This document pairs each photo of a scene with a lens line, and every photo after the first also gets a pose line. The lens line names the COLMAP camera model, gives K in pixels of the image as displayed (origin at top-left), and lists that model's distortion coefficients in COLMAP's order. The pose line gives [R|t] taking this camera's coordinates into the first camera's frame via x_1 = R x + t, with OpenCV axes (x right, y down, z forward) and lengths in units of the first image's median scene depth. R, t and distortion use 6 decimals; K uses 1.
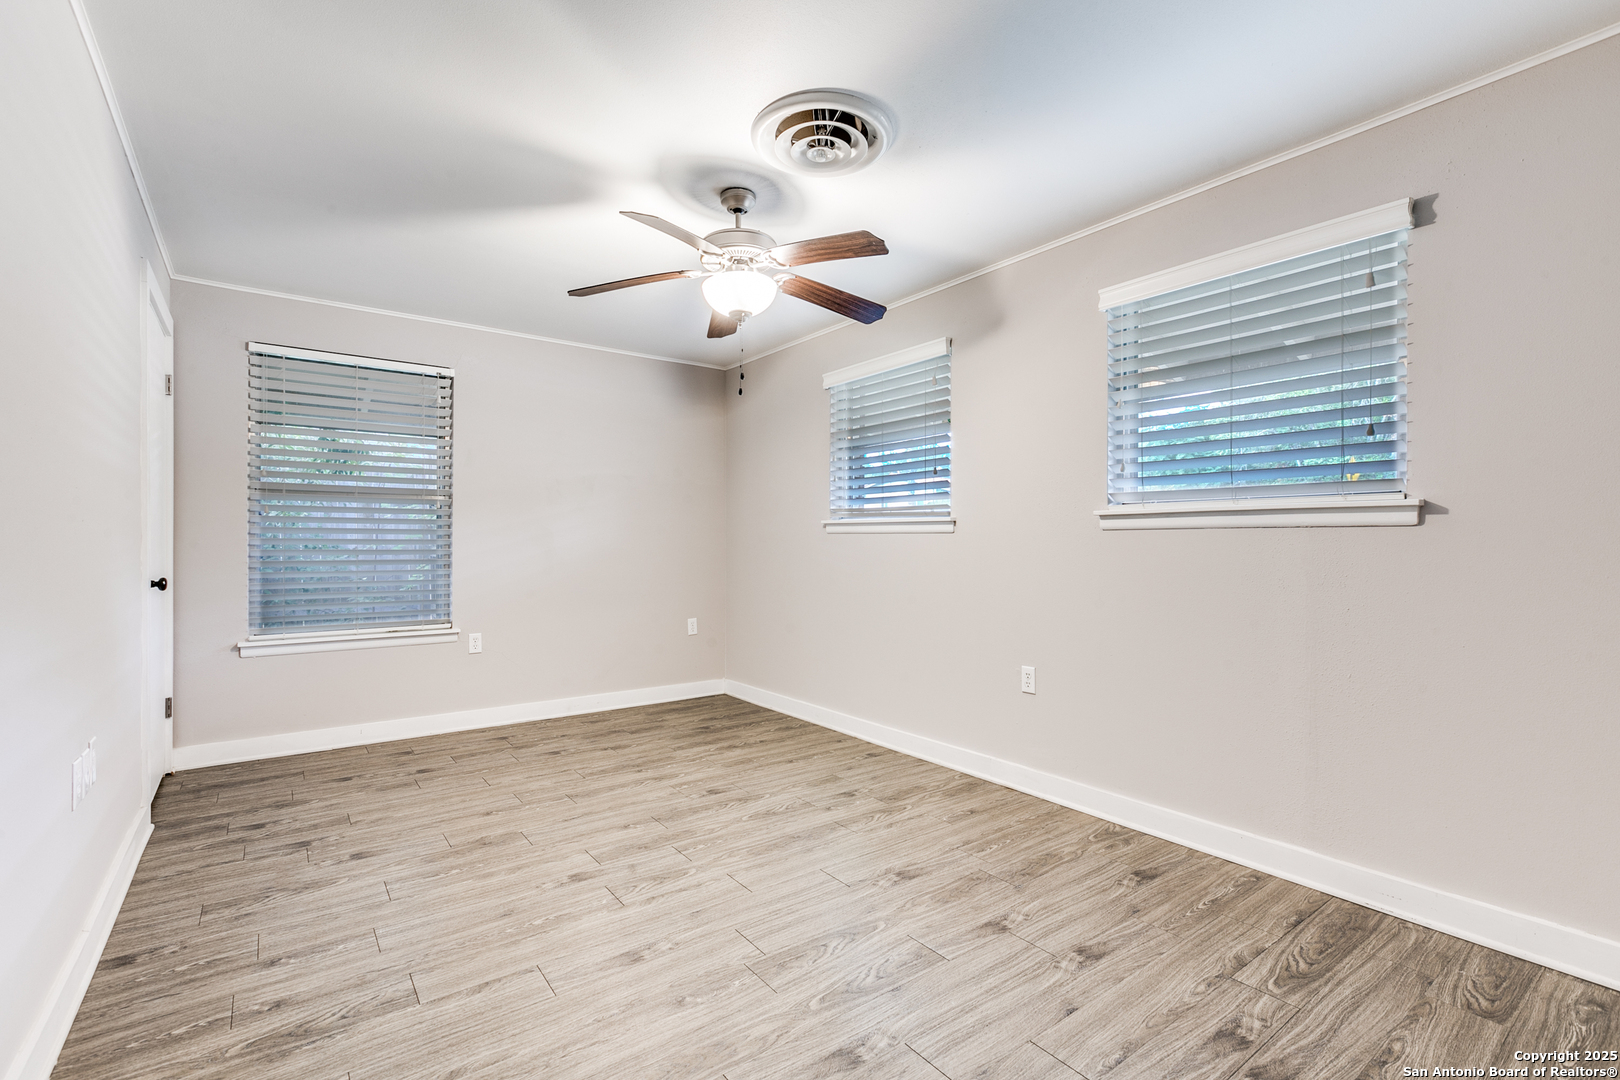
lens RADIAL K [[721.5, 0, 801.2], [0, 721.5, 546.4], [0, 0, 1]] dist [0.000343, -0.000267]
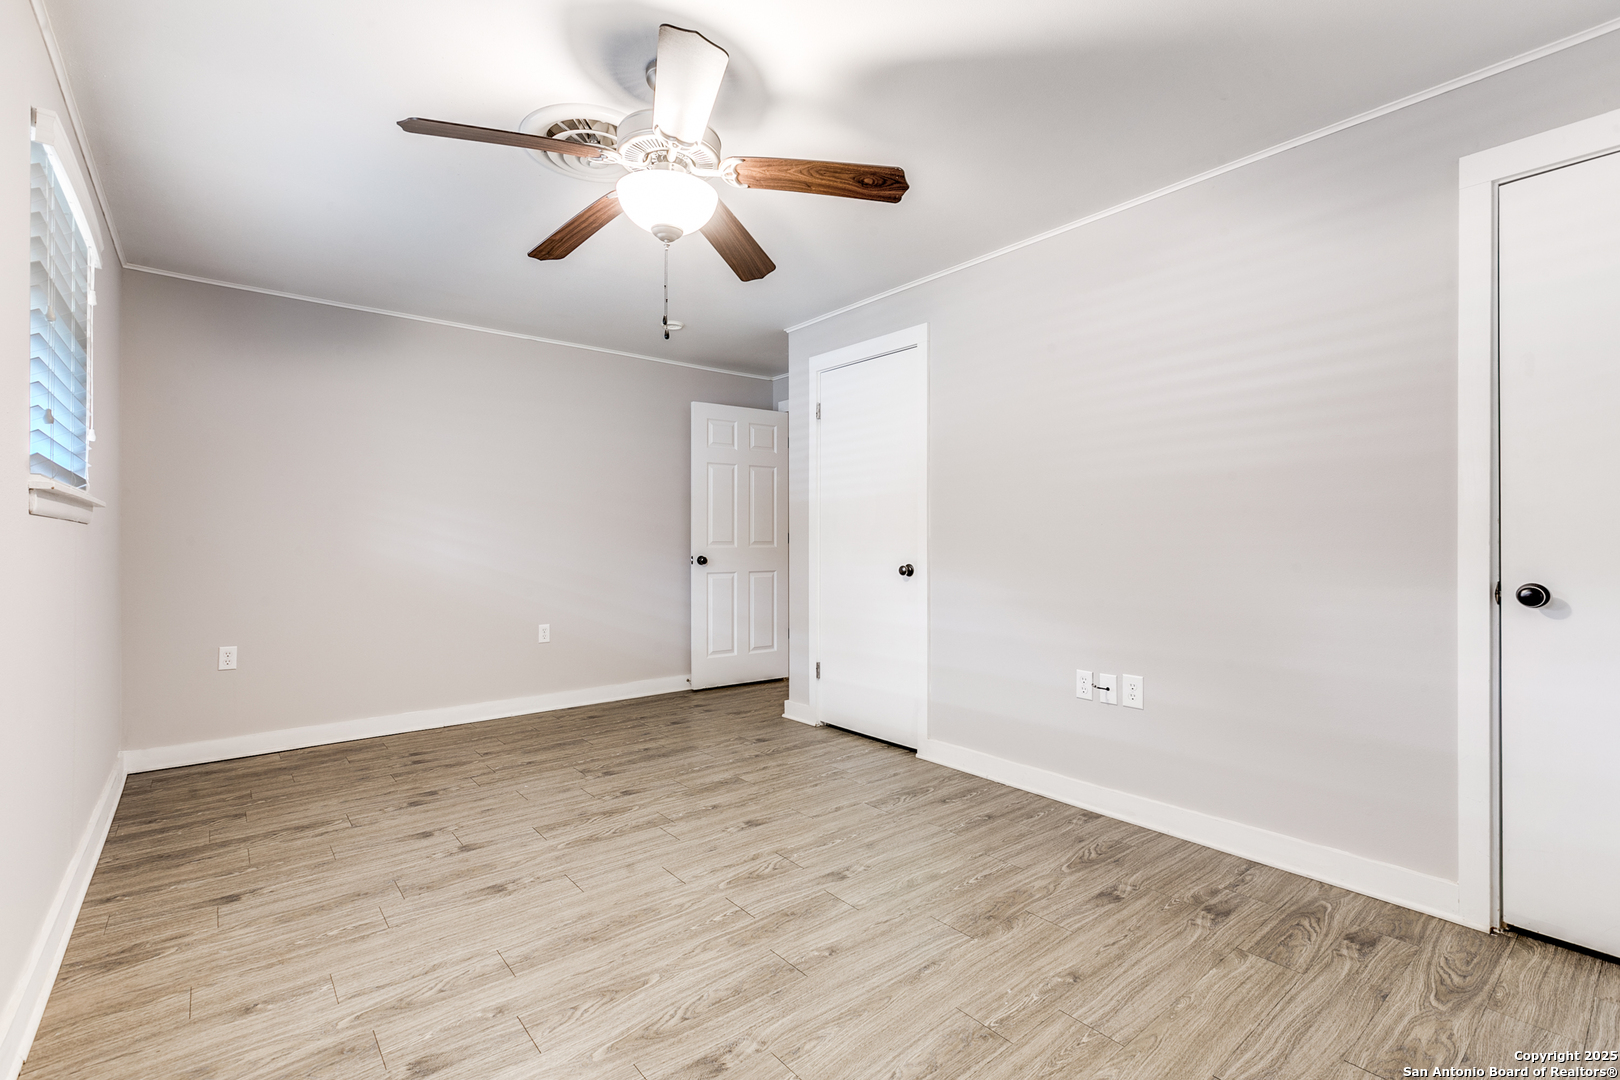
lens RADIAL K [[721.5, 0, 801.2], [0, 721.5, 546.4], [0, 0, 1]] dist [0.000343, -0.000267]
pose [[-0.998896, 0.000891, -0.046978, -0.212144], [0.000513, 0.999967, 0.008055, -0.000754], [0.046983, 0.008022, -0.998863, 1.964624]]
